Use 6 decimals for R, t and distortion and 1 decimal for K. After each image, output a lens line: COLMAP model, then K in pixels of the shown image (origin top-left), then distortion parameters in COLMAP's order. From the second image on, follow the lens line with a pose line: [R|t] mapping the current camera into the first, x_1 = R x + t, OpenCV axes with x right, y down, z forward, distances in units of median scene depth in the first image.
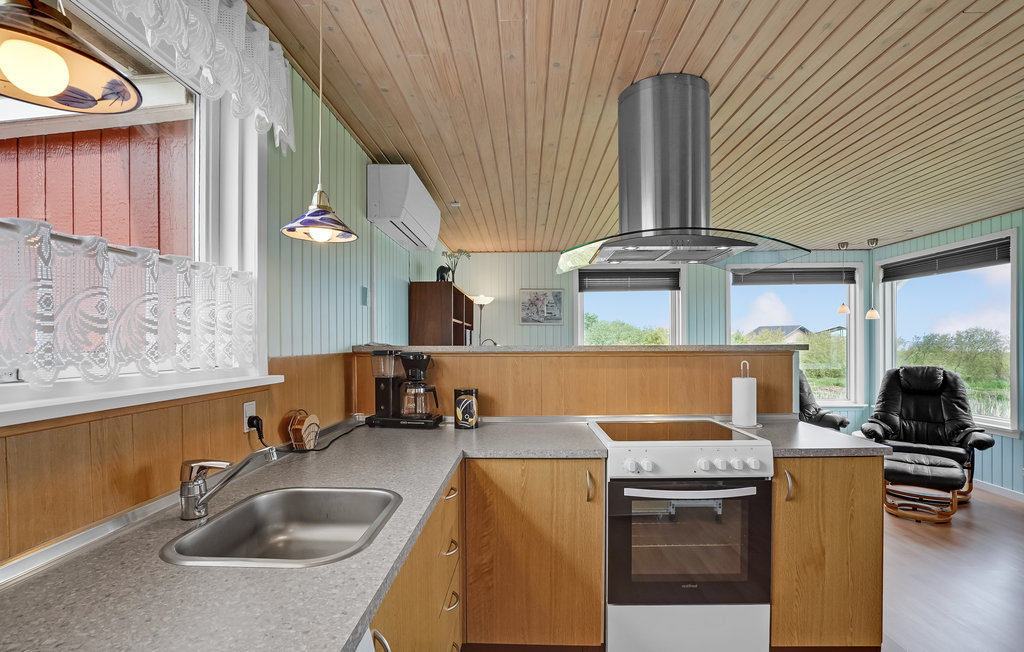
lens RADIAL K [[478.6, 0, 521.2], [0, 478.6, 343.8], [0, 0, 1]] dist [-0.035447, 0.010296]
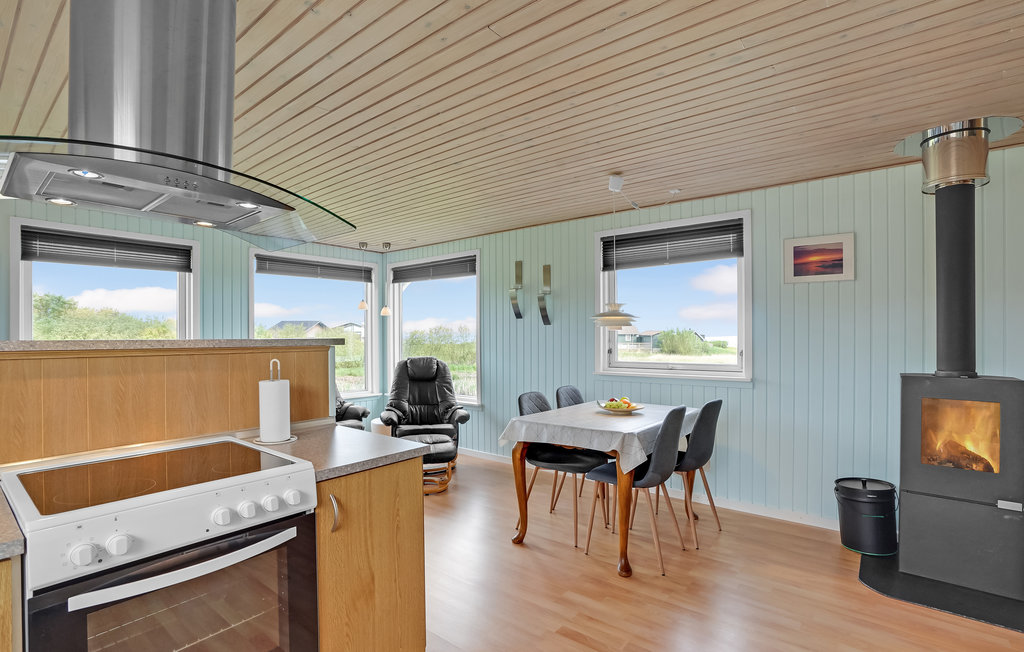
lens RADIAL K [[478.6, 0, 492.4], [0, 478.6, 333.5], [0, 0, 1]] dist [-0.035447, 0.010296]
pose [[0.633053, 0.007212, 0.774075, 0.068017], [0.000418, 0.999953, -0.009659, 0.001136], [-0.774108, 0.006439, 0.633021, 0.174221]]
